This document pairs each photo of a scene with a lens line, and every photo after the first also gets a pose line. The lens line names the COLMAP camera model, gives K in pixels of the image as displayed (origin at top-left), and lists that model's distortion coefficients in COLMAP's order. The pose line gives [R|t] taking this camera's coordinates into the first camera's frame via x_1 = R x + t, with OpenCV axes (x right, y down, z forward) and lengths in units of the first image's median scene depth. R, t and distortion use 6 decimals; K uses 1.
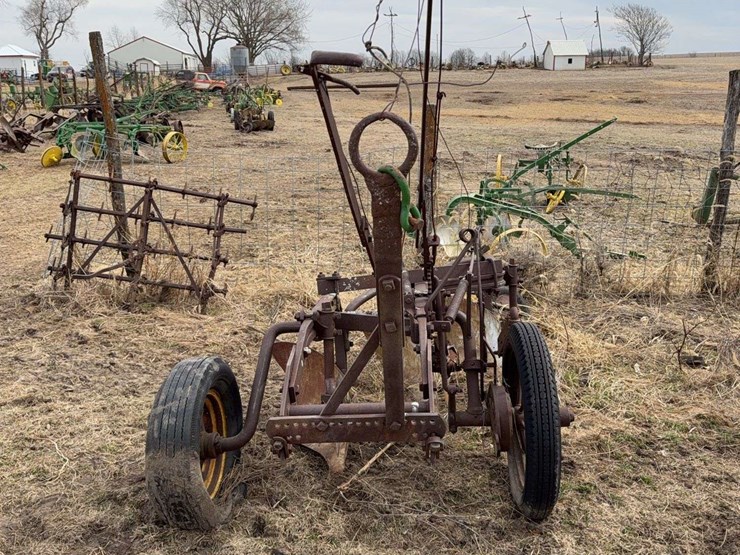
lens RADIAL K [[690.9, 0, 381.9], [0, 690.9, 285.0], [0, 0, 1]] dist [0.076963, -0.162599]
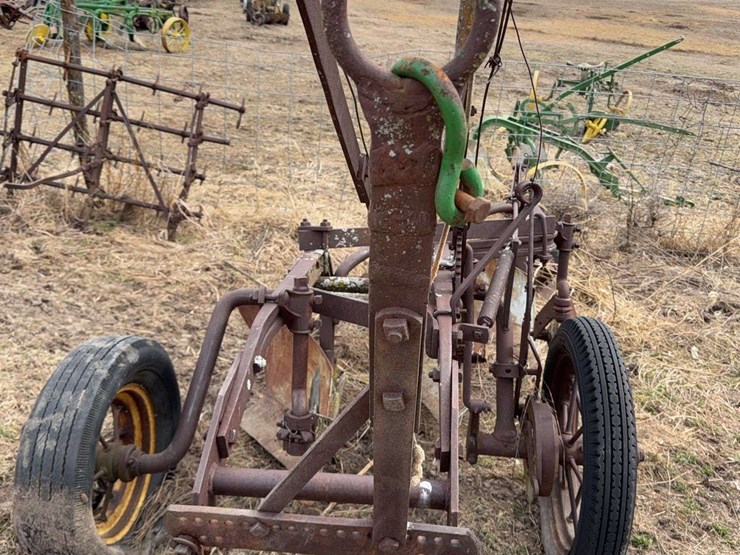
lens RADIAL K [[690.9, 0, 381.9], [0, 690.9, 285.0], [0, 0, 1]] dist [0.076963, -0.162599]
pose [[0.996771, 0.080089, -0.005799, 0.000232], [-0.078760, 0.989191, 0.123687, -0.027719], [0.015642, -0.122831, 0.992304, 0.176855]]
